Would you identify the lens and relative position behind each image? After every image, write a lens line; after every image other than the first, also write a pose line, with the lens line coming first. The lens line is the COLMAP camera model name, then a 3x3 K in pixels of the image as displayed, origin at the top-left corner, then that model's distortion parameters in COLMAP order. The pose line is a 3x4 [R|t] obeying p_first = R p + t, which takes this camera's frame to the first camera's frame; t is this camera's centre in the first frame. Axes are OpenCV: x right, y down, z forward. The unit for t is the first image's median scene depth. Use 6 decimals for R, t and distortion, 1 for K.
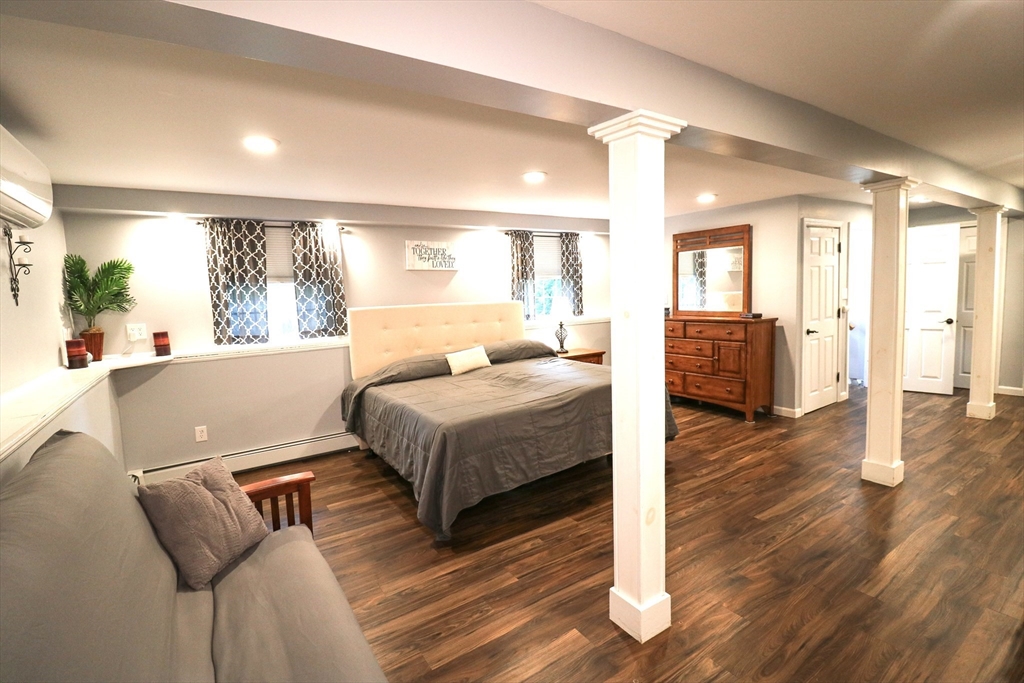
lens RADIAL K [[479.9, 0, 517.8], [0, 479.9, 337.0], [0, 0, 1]] dist [-0.016722, -0.002822]
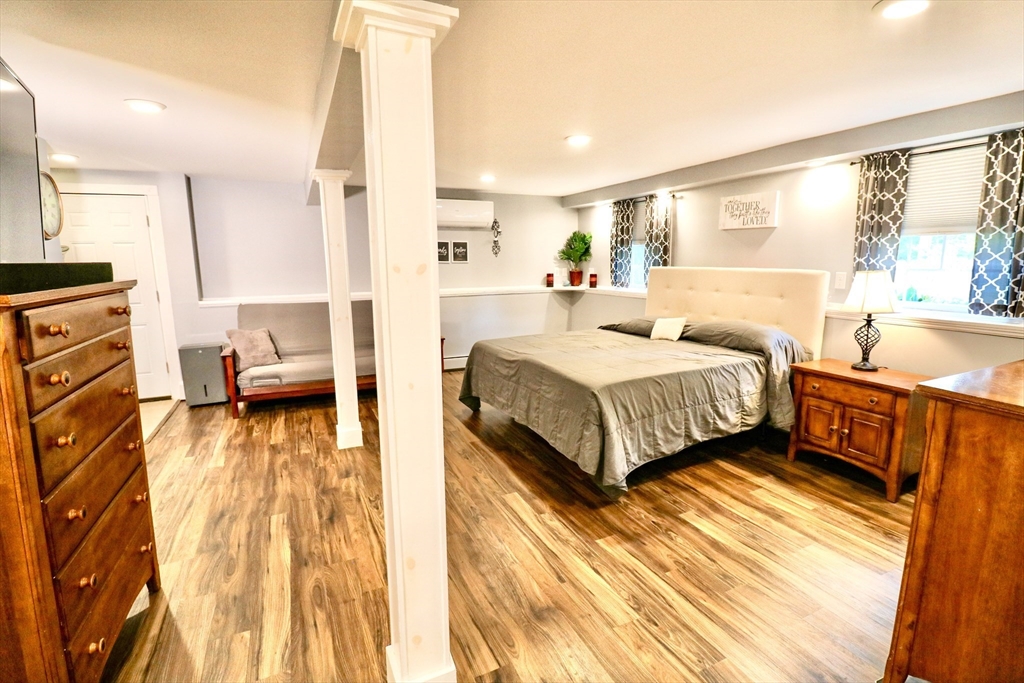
lens RADIAL K [[479.9, 0, 518.9], [0, 479.9, 335.5], [0, 0, 1]] dist [-0.016722, -0.002822]
pose [[-0.144894, 0.191536, -0.970731, 0.768034], [-0.081913, 0.975395, 0.204683, -0.097383], [0.986051, 0.109173, -0.125640, 0.750202]]
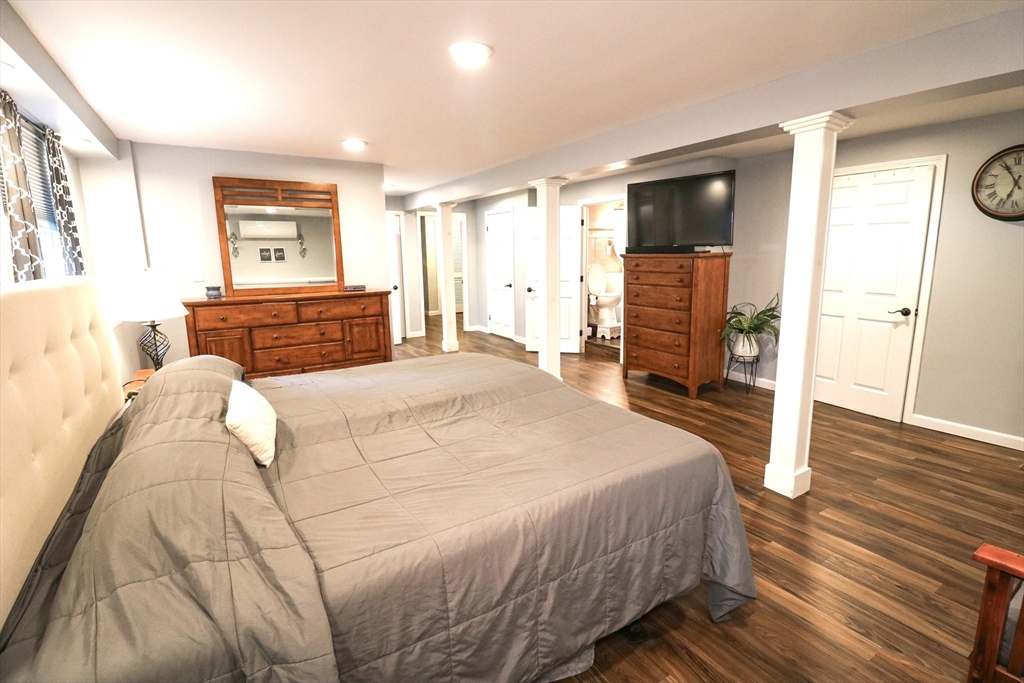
lens RADIAL K [[479.9, 0, 534.8], [0, 479.9, 334.3], [0, 0, 1]] dist [-0.016722, -0.002822]
pose [[0.007448, -0.127939, 0.991754, -0.438075], [0.108475, 0.986032, 0.126386, -0.038154], [-0.994071, 0.106639, 0.021222, 0.674537]]
